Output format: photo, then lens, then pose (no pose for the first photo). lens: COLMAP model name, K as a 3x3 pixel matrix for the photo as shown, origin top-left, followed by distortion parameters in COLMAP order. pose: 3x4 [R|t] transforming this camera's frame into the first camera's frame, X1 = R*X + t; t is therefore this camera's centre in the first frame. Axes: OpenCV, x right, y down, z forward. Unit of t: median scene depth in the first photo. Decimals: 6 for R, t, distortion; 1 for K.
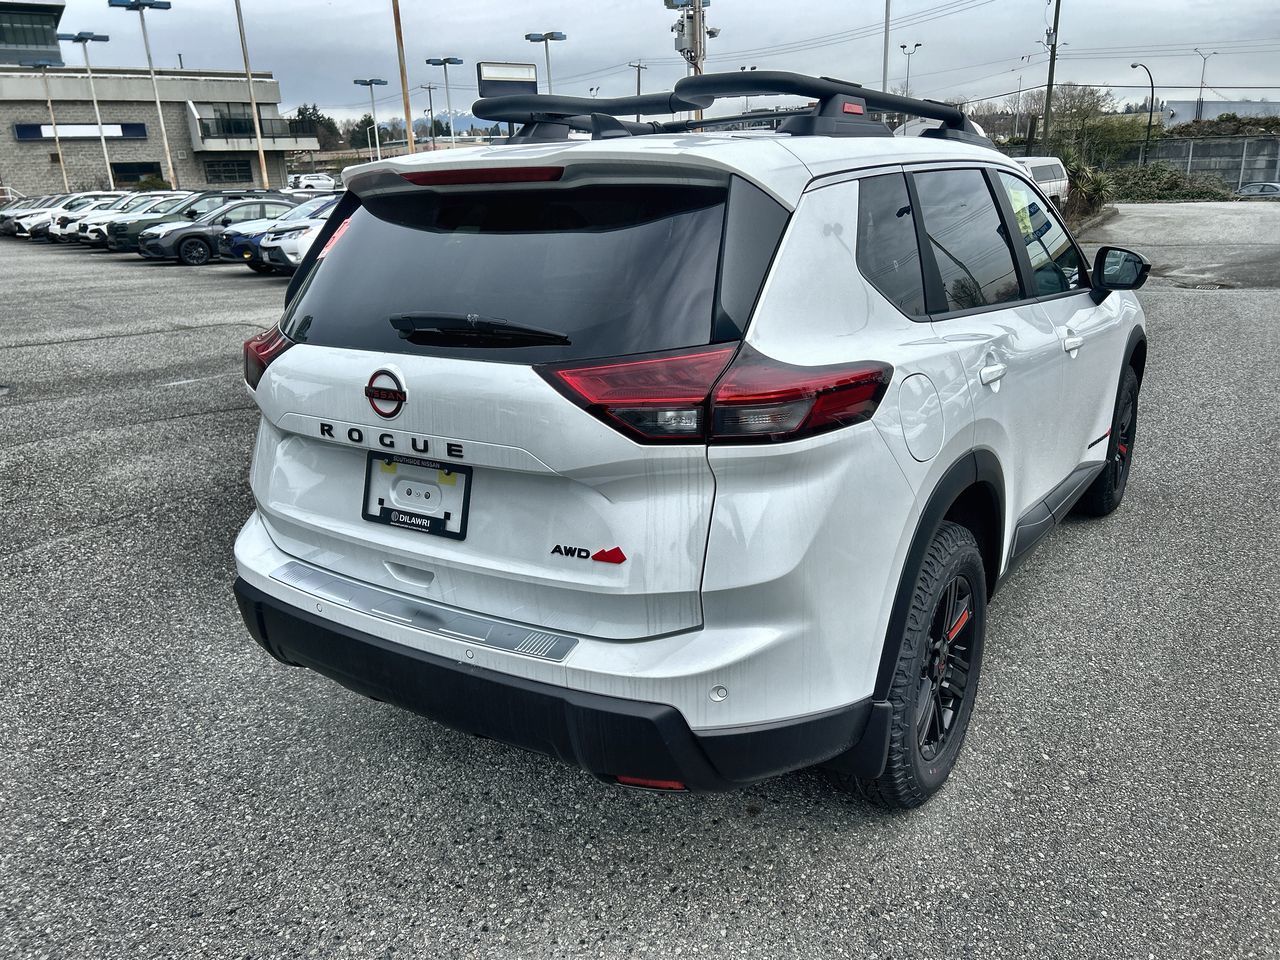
lens RADIAL K [[943.5, 0, 646.5], [0, 943.5, 476.6], [0, 0, 1]] dist [0.062317, -0.058576]
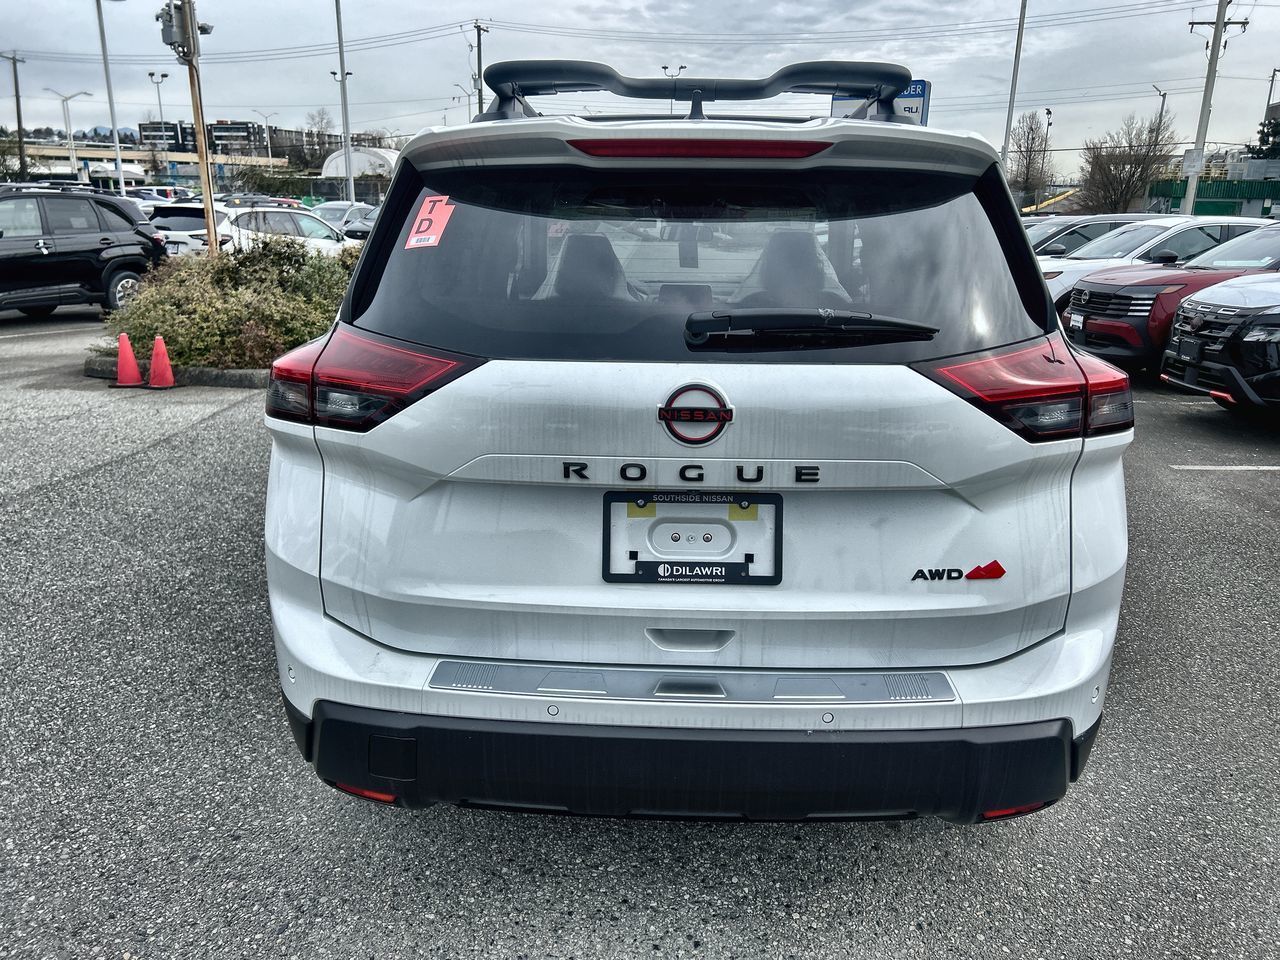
lens RADIAL K [[959.1, 0, 610.9], [0, 959.1, 474.6], [0, 0, 1]] dist [0.053993, -0.001264]
pose [[0.873718, -0.101987, 0.475622, -0.672599], [0.116340, 0.993209, -0.000743, -0.041823], [-0.472316, 0.055983, 0.879649, 0.307643]]
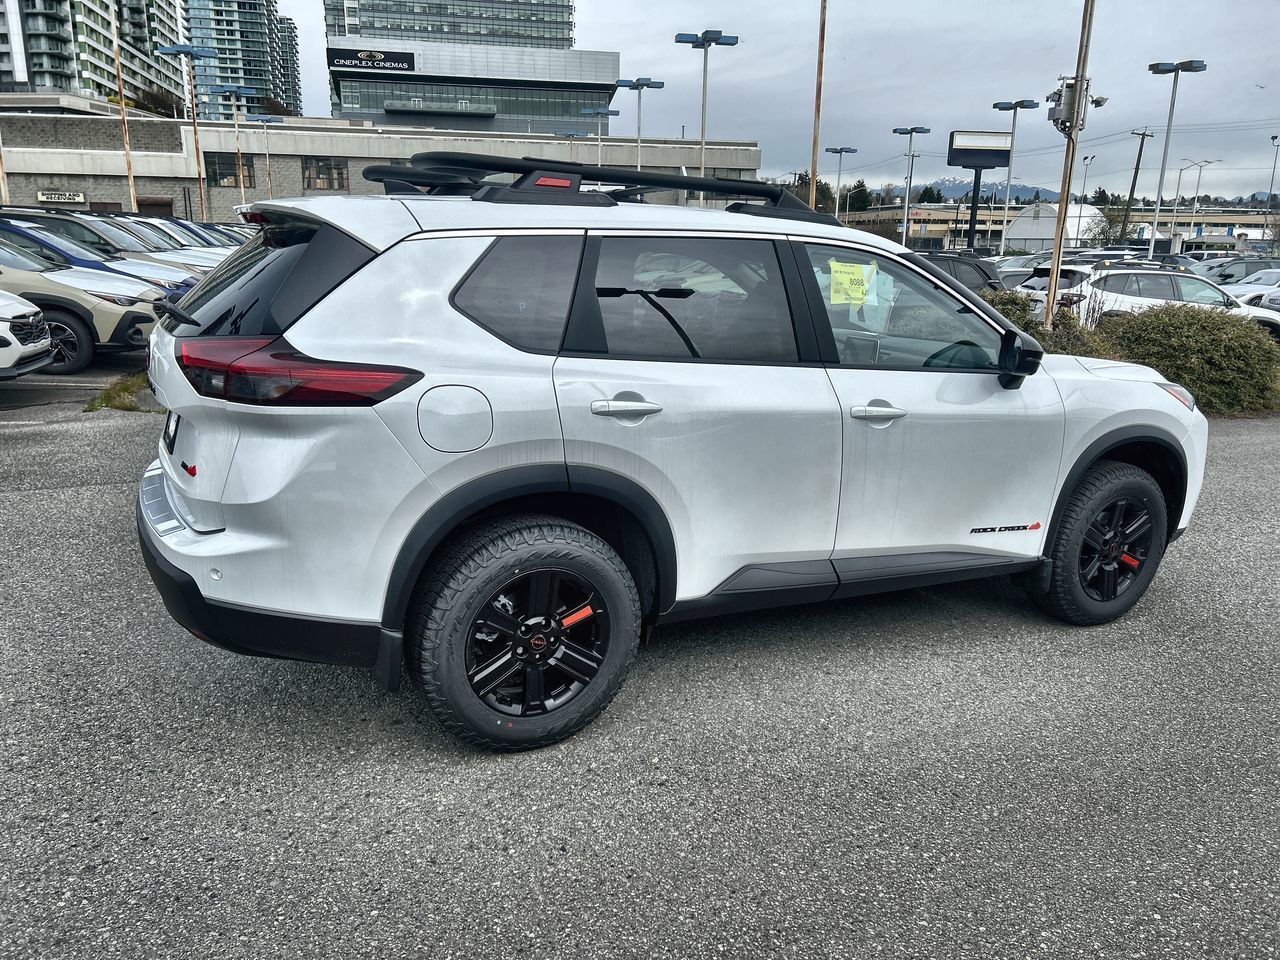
lens RADIAL K [[952.4, 0, 649.1], [0, 952.4, 477.6], [0, 0, 1]] dist [0.075998, -0.073602]
pose [[0.890367, 0.158132, -0.426896, 1.229978], [-0.185236, 0.982438, -0.022426, -0.003265], [0.415852, 0.099044, 0.904023, -0.057080]]
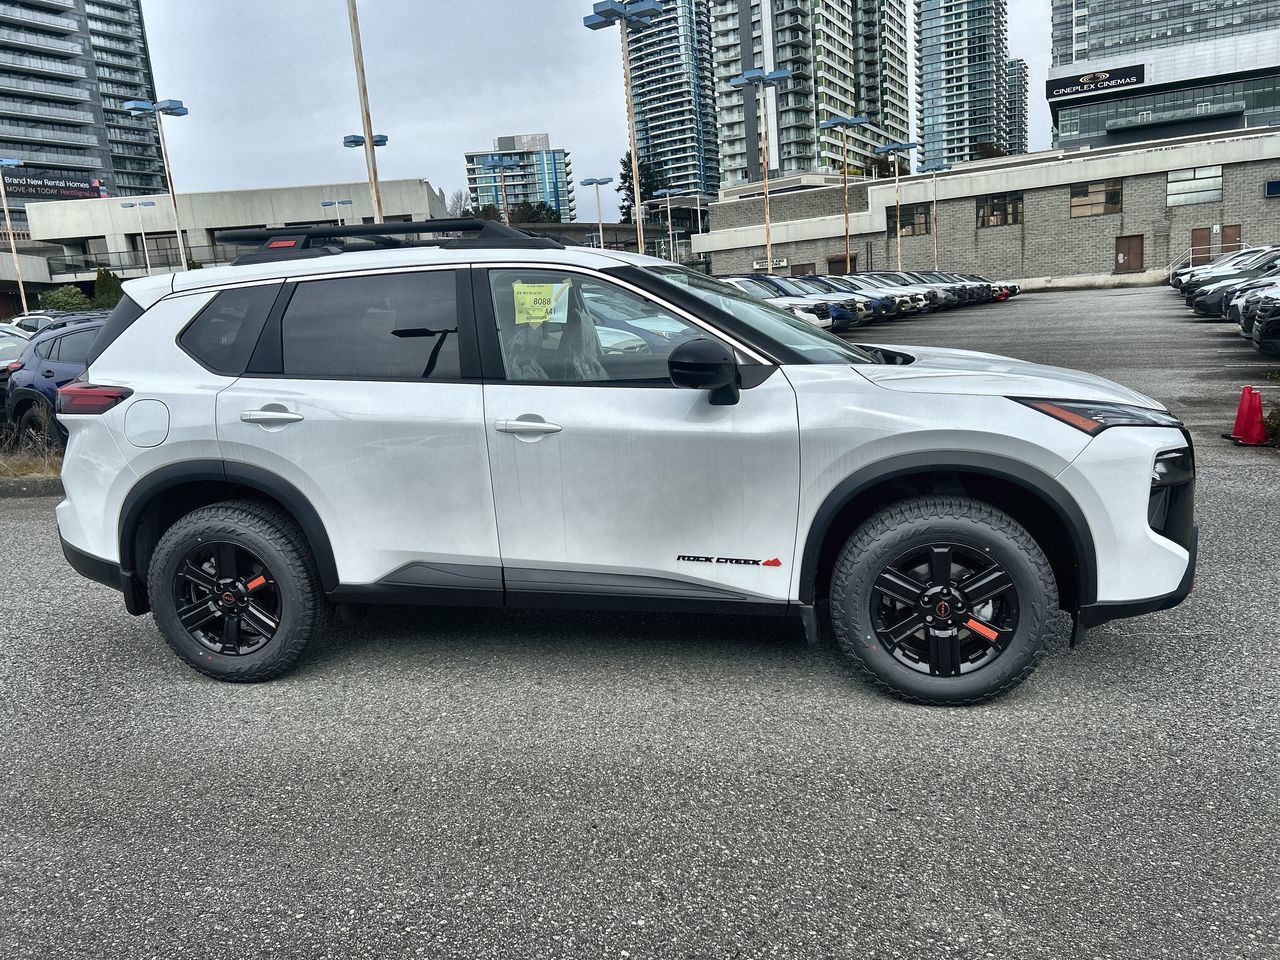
lens RADIAL K [[968.2, 0, 650.5], [0, 968.2, 468.9], [0, 0, 1]] dist [0.064084, -0.068403]
pose [[0.397749, 0.161137, -0.903233, 2.673168], [-0.218958, 0.972683, 0.077106, -0.374421], [0.890984, 0.167101, 0.422166, 1.225280]]
